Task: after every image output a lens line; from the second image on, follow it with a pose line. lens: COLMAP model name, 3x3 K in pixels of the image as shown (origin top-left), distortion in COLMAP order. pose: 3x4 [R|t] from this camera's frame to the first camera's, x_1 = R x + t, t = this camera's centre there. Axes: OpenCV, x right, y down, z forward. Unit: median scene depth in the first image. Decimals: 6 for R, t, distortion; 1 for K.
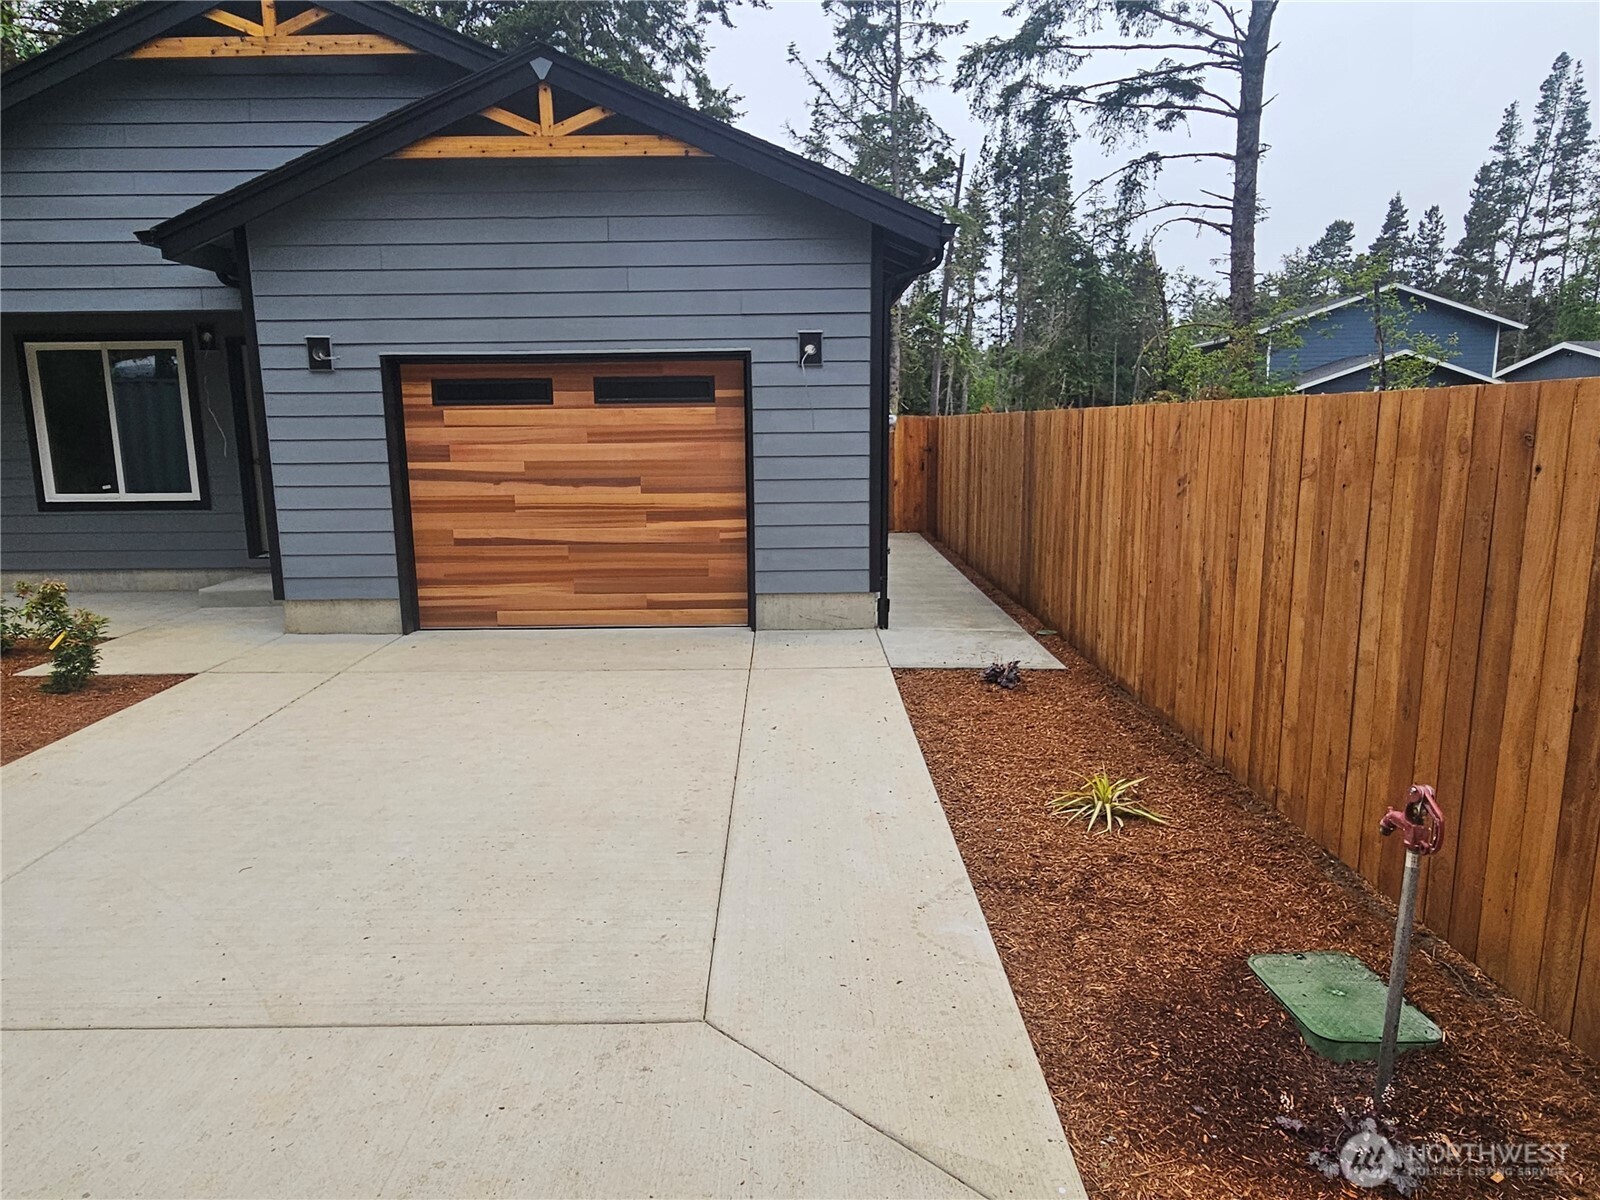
lens RADIAL K [[1050.2, 0, 790.4], [0, 1050.2, 624.7], [0, 0, 1]] dist [0.000988, 0.002243]
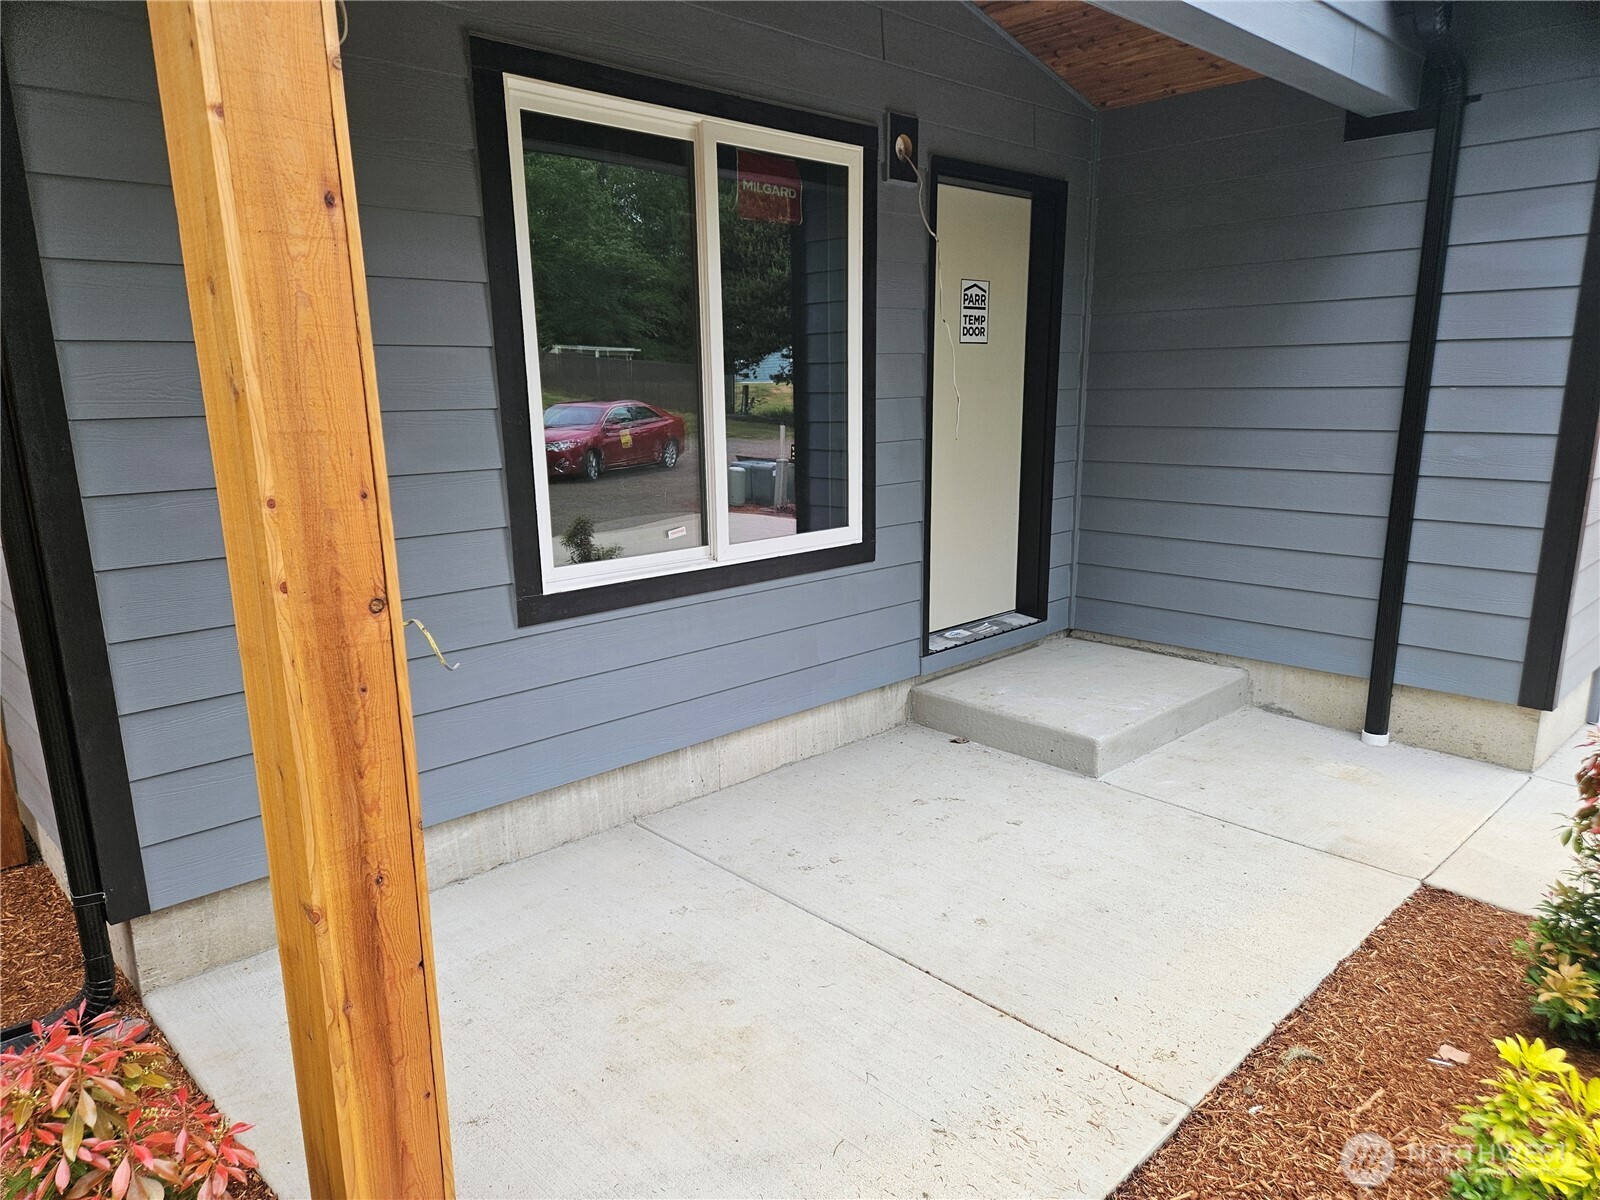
lens RADIAL K [[1067.1, 0, 807.4], [0, 1067.1, 630.3], [0, 0, 1]] dist [0.077956, -0.066504]
pose [[0.708827, -0.157711, 0.687526, -1.079410], [0.130616, 0.987175, 0.091785, -0.153961], [-0.693184, 0.024742, 0.720336, 0.861539]]
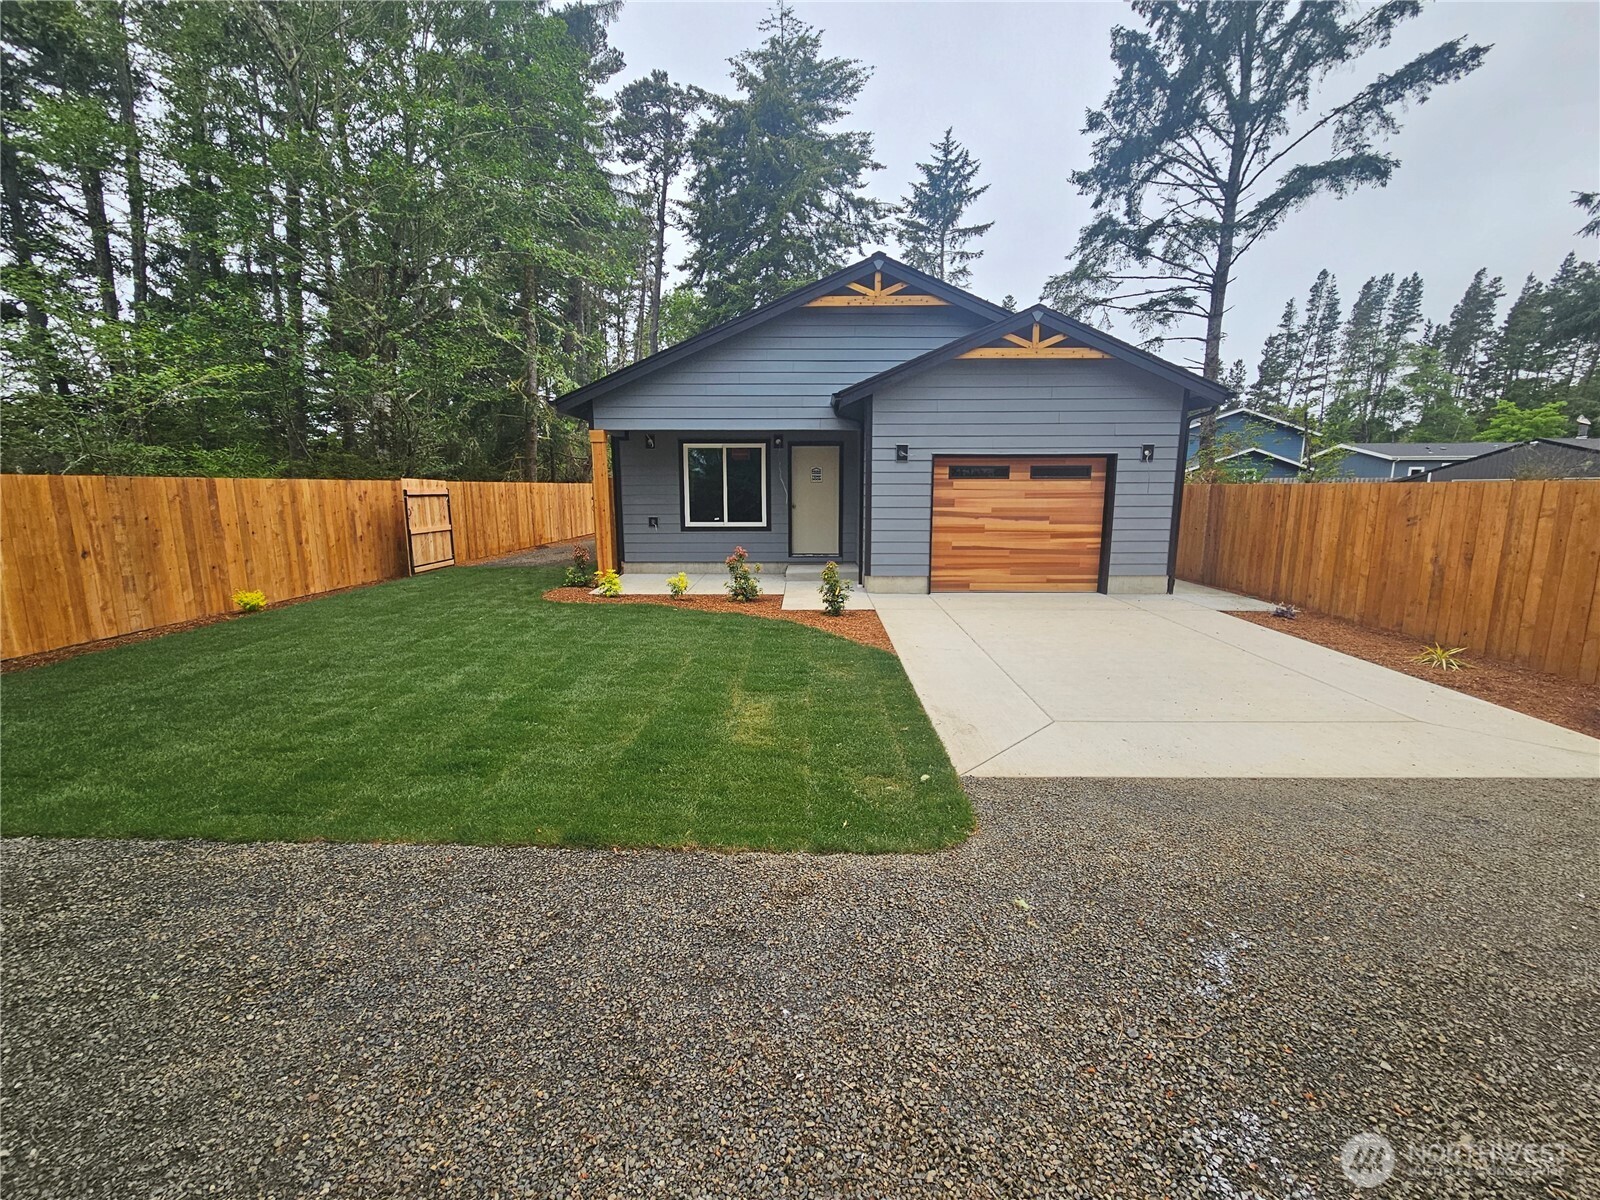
lens RADIAL K [[657.7, 0, 800.7], [0, 657.7, 599.9], [0, 0, 1]] dist [0.001949, -0.000040]
pose [[0.999923, 0.010829, -0.006141, -0.599616], [-0.010948, 0.999744, -0.019792, 0.047102], [0.005925, 0.019857, 0.999785, -0.238990]]
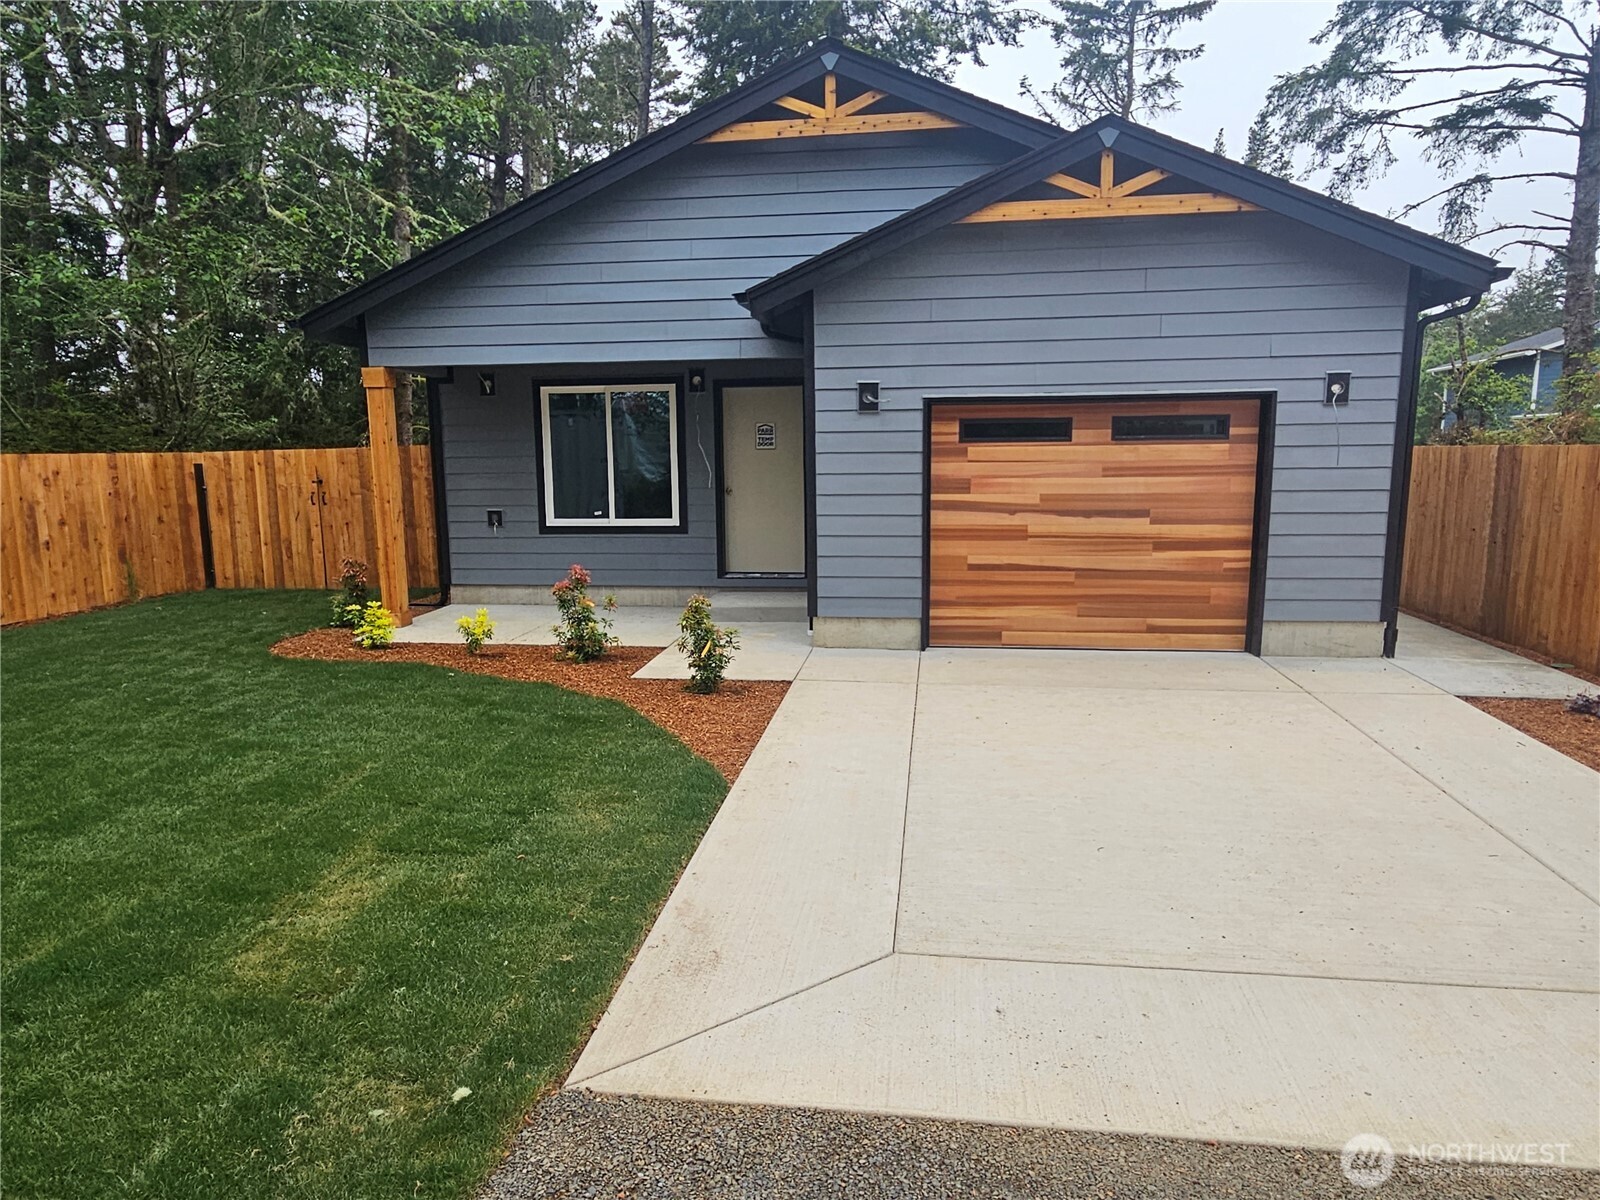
lens RADIAL K [[1050.2, 0, 788.8], [0, 1050.2, 623.9], [0, 0, 1]] dist [0.000988, 0.002243]
pose [[0.989659, 0.022919, -0.141594, -0.350389], [-0.026267, 0.999417, -0.021821, 0.008874], [0.141012, 0.025314, 0.989684, -0.103347]]
